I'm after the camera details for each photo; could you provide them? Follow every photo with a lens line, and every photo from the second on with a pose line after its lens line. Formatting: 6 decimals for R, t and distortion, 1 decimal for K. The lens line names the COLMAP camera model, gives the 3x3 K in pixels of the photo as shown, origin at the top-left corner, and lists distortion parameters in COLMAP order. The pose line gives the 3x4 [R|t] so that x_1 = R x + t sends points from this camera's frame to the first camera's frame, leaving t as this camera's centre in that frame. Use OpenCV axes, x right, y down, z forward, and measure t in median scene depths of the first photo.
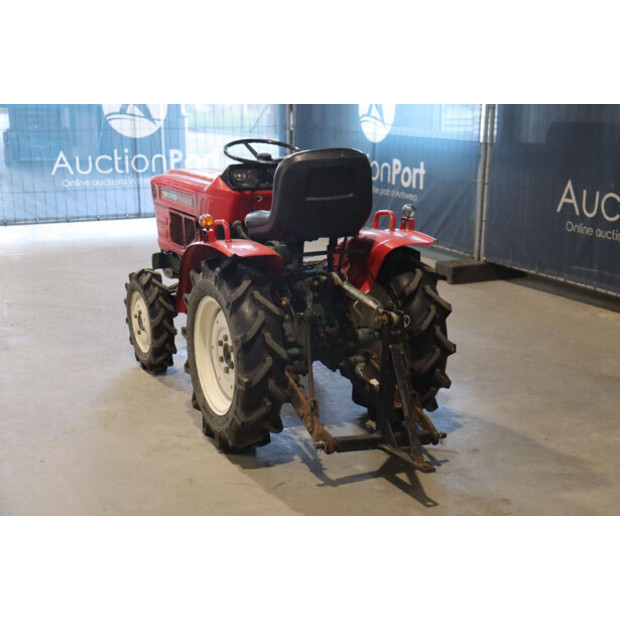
lens RADIAL K [[942.9, 0, 315.1], [0, 942.9, 307.7], [0, 0, 1]] dist [0.102259, 0.000000]
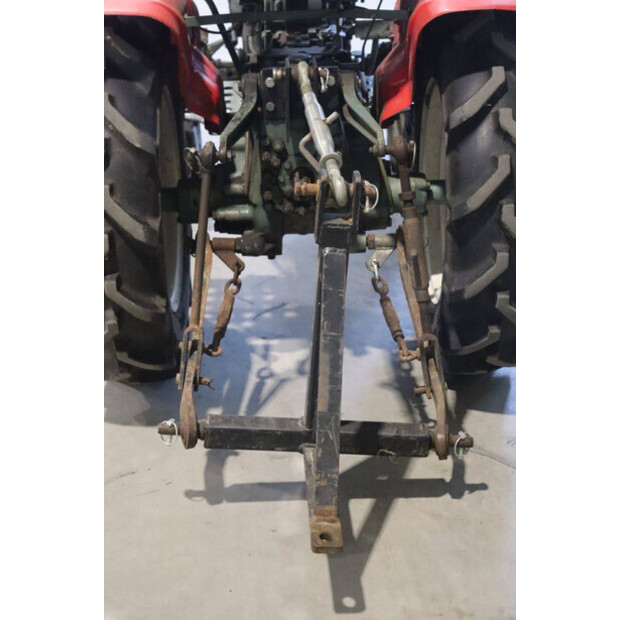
lens RADIAL K [[1103.1, 0, 312.3], [0, 1103.1, 310.1], [0, 0, 1]] dist [0.207115, 0.000000]
pose [[0.908373, 0.170381, -0.381875, 0.255638], [-0.071363, 0.962993, 0.259907, -0.062660], [0.412026, -0.208841, 0.886916, 0.477806]]
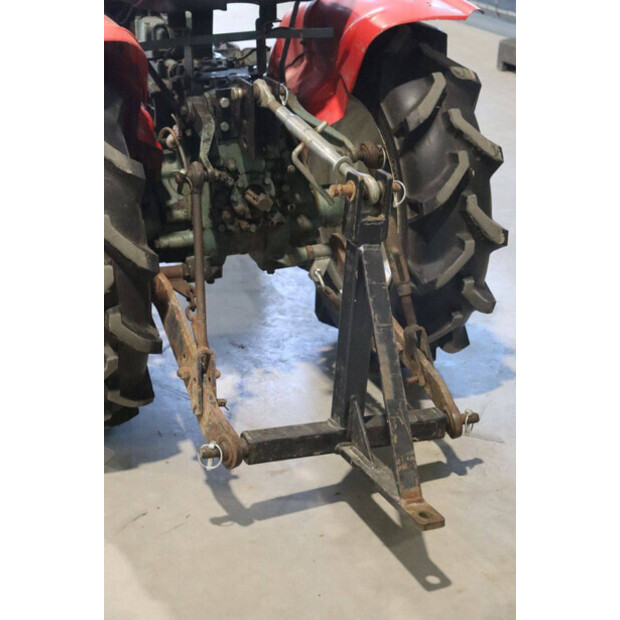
lens RADIAL K [[1156.1, 0, 304.5], [0, 1156.1, 309.1], [0, 0, 1]] dist [0.245605, 0.000000]
pose [[0.998892, 0.019080, -0.043012, 0.069887], [-0.010813, 0.982714, 0.184814, -0.032546], [0.045794, -0.184145, 0.981832, 0.389651]]
